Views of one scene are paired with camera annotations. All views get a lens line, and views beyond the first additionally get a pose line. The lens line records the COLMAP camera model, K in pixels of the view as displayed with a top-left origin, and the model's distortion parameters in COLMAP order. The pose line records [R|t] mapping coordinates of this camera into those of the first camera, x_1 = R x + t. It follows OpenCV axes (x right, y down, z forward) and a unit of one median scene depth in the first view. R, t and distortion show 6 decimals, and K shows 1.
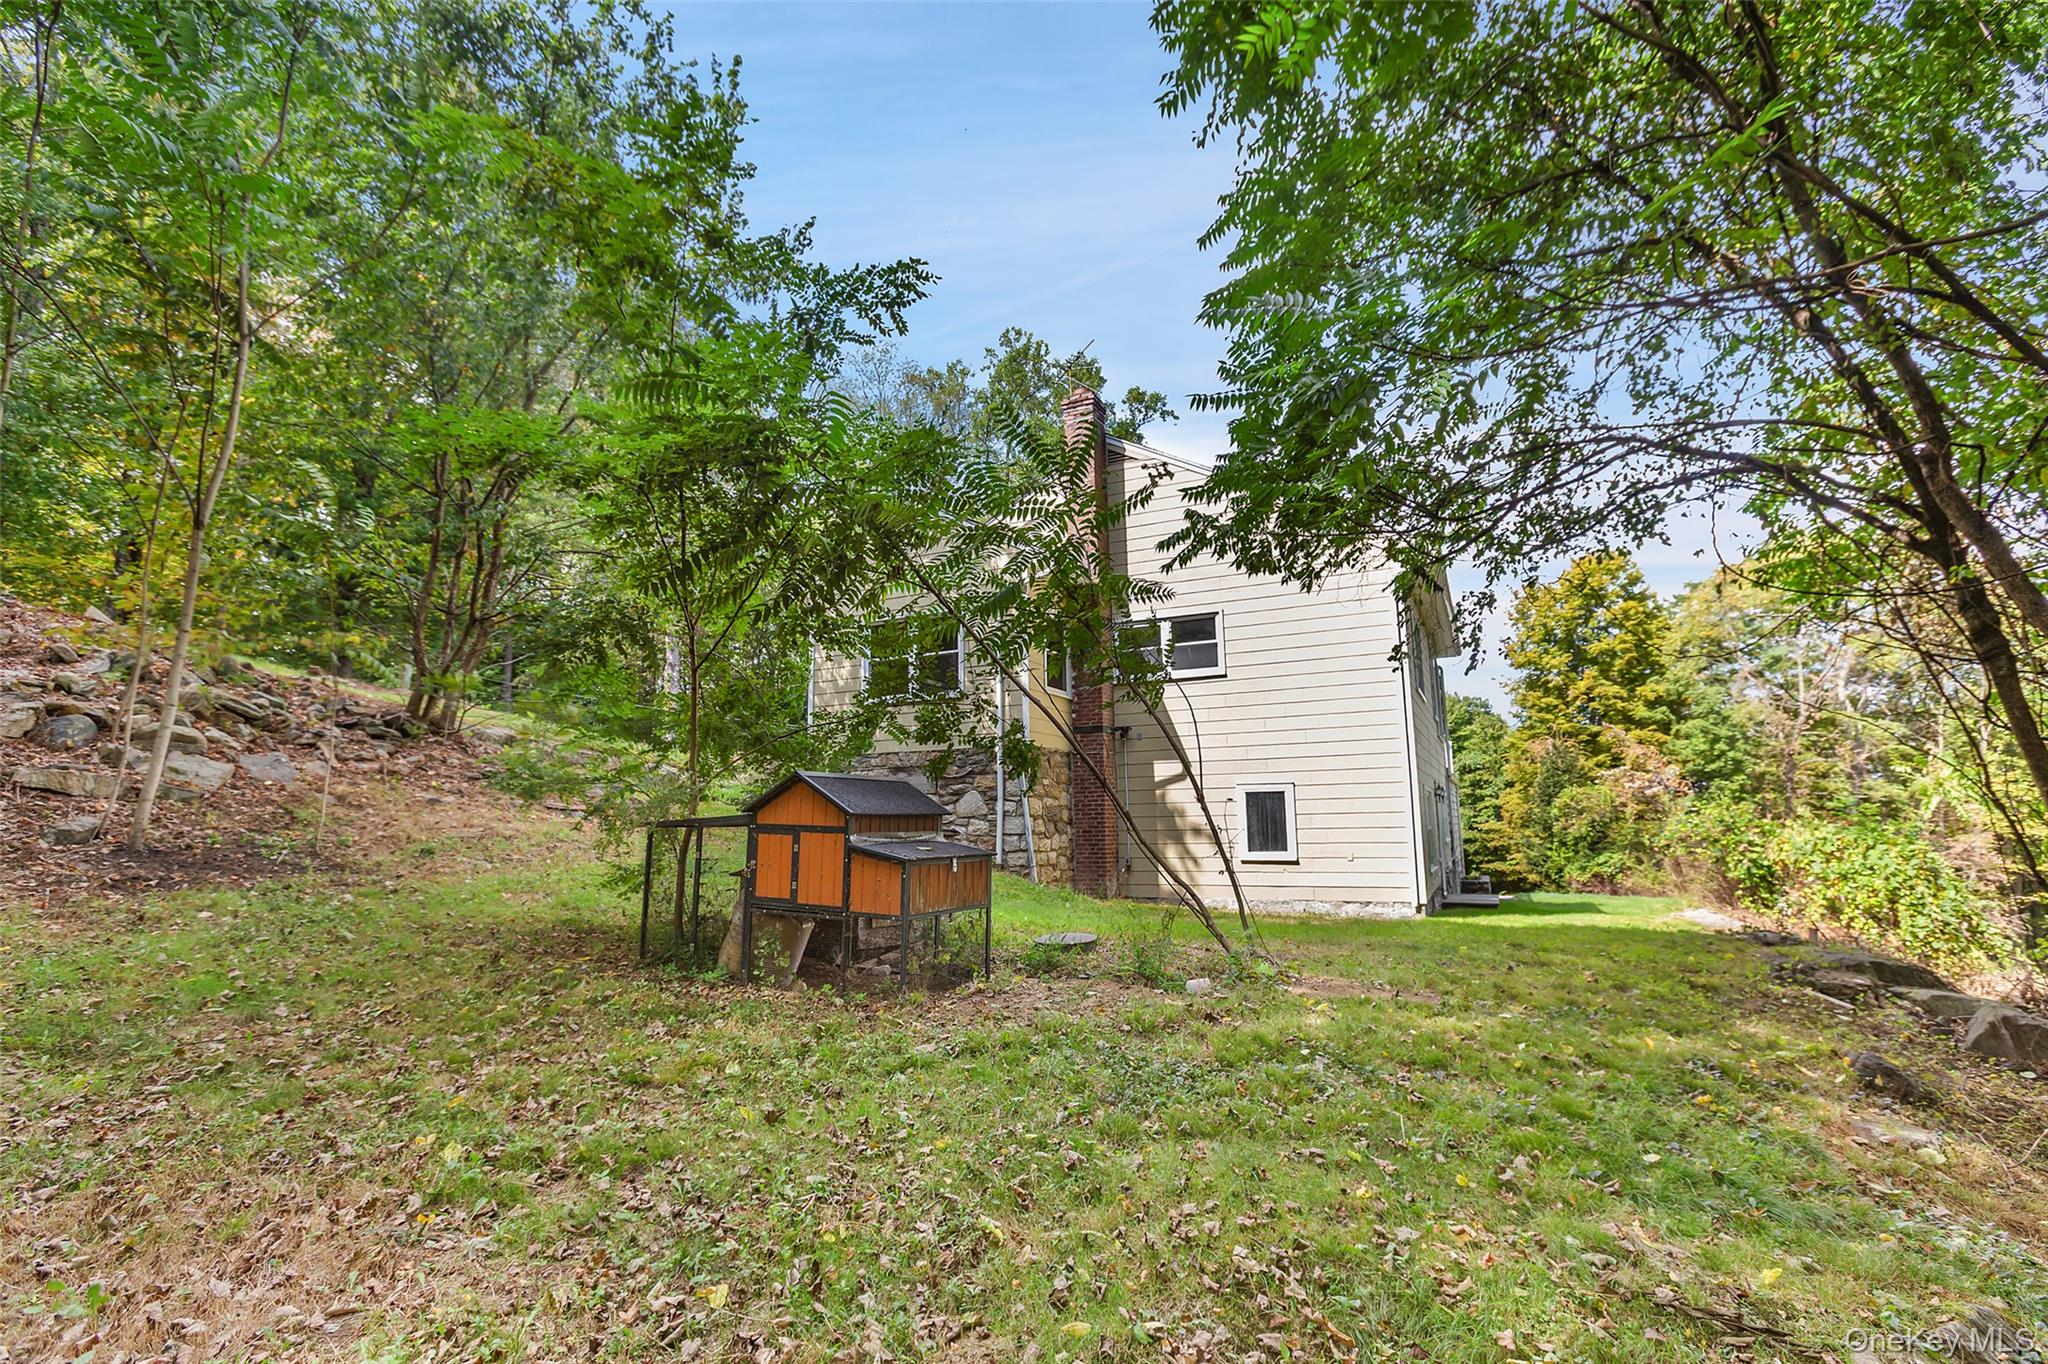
lens RADIAL K [[952.2, 0, 1058.4], [0, 952.2, 676.9], [0, 0, 1]] dist [0.002440, 0.011628]
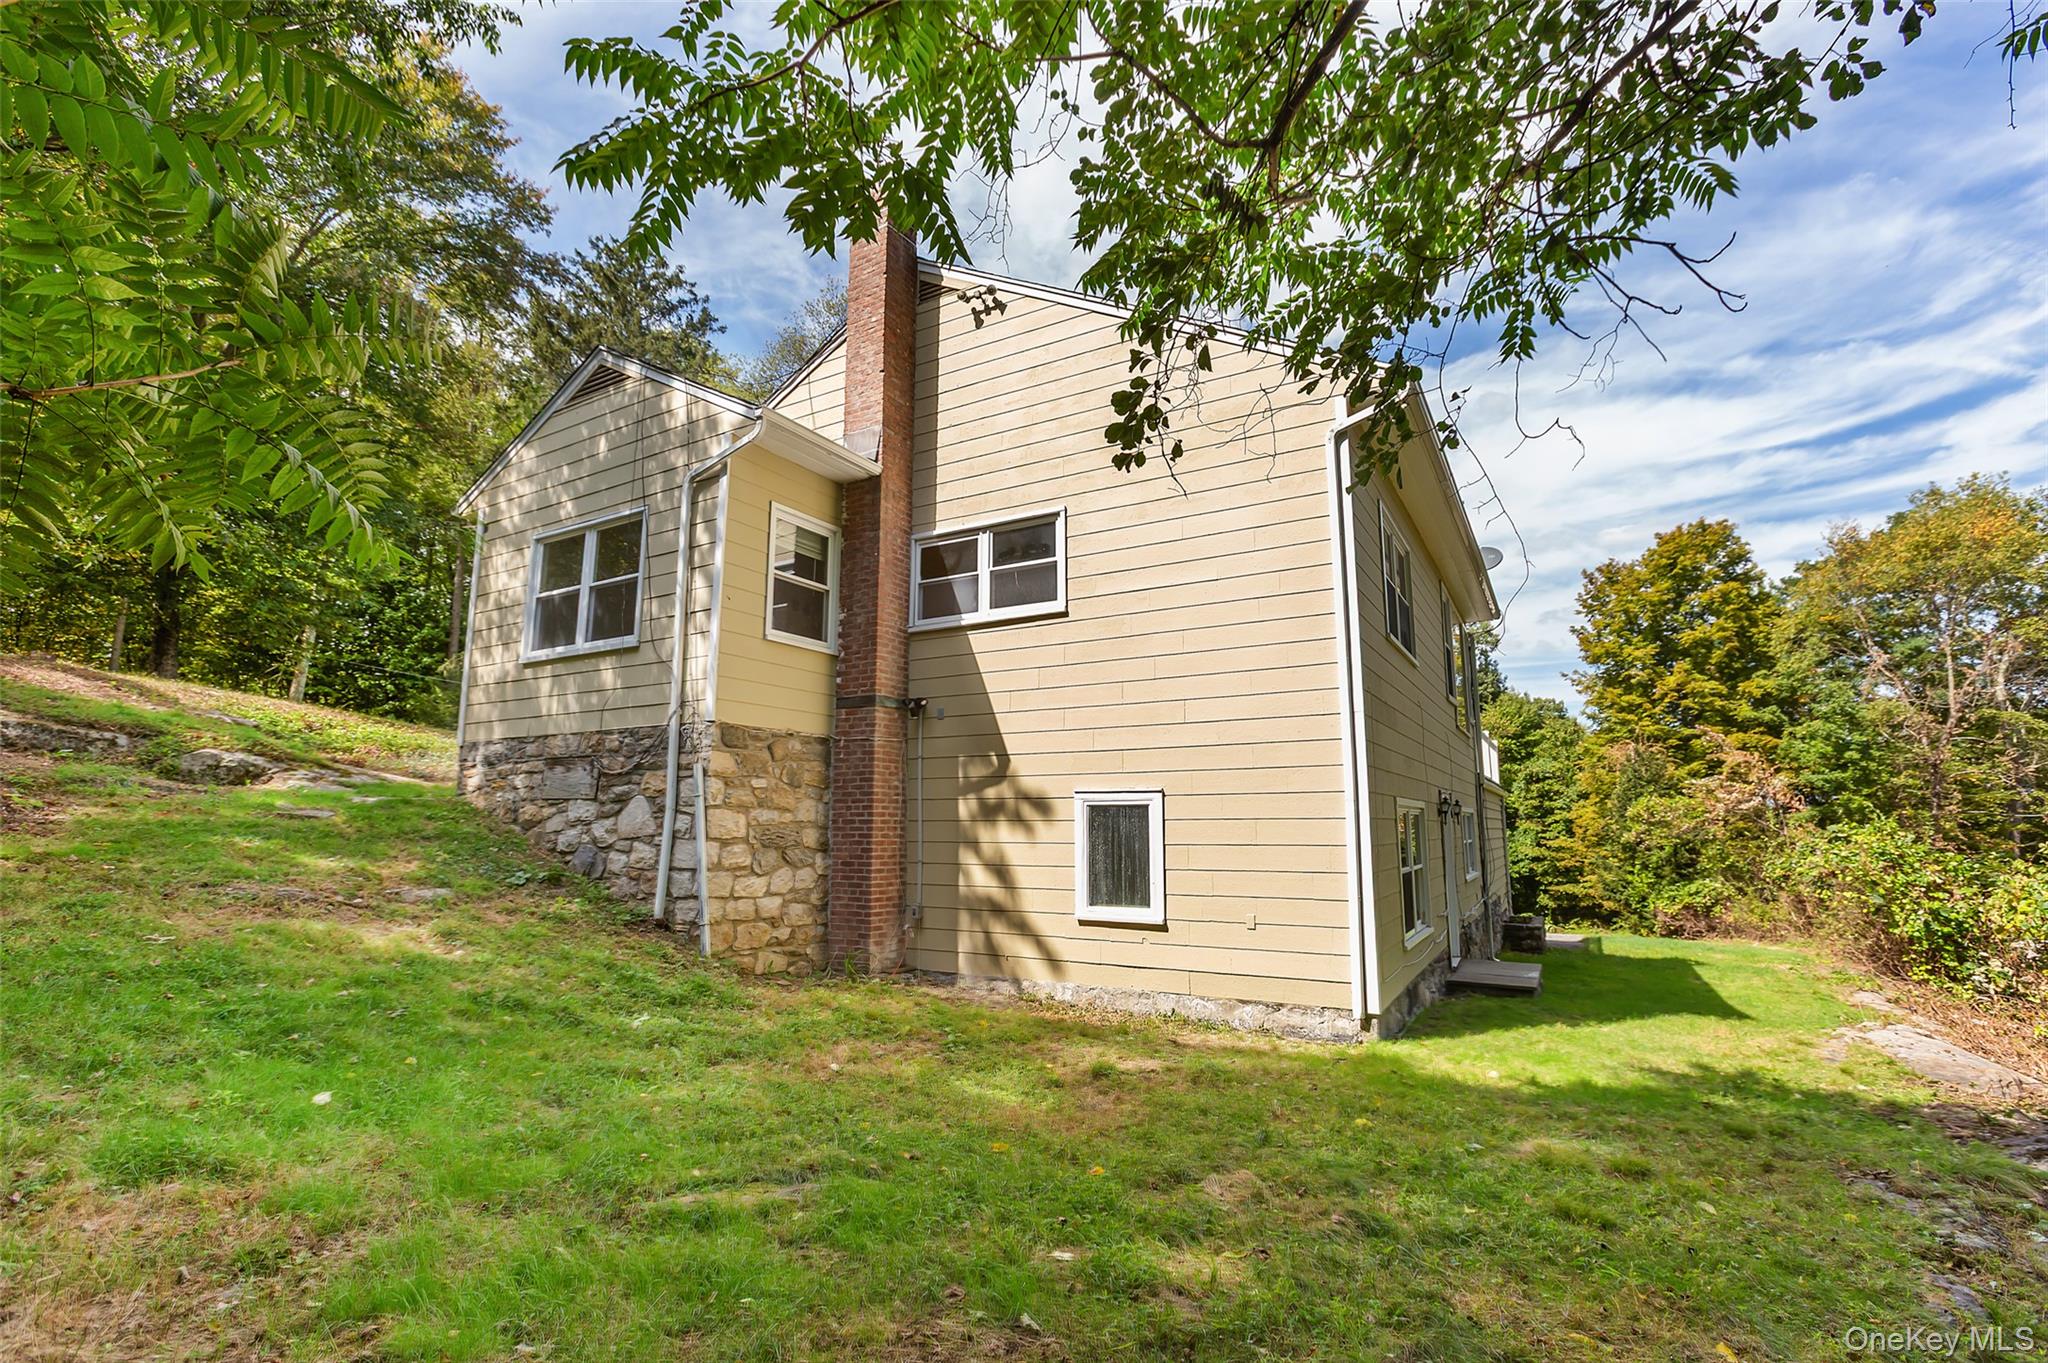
lens RADIAL K [[961.8, 0, 1024.0], [0, 961.8, 681.5], [0, 0, 1]] dist [-0.024916, 0.019247]
pose [[0.995668, 0.003713, -0.092901, 0.055350], [-0.003601, 0.999993, 0.001366, 0.011068], [0.092905, -0.001025, 0.995674, 0.102811]]
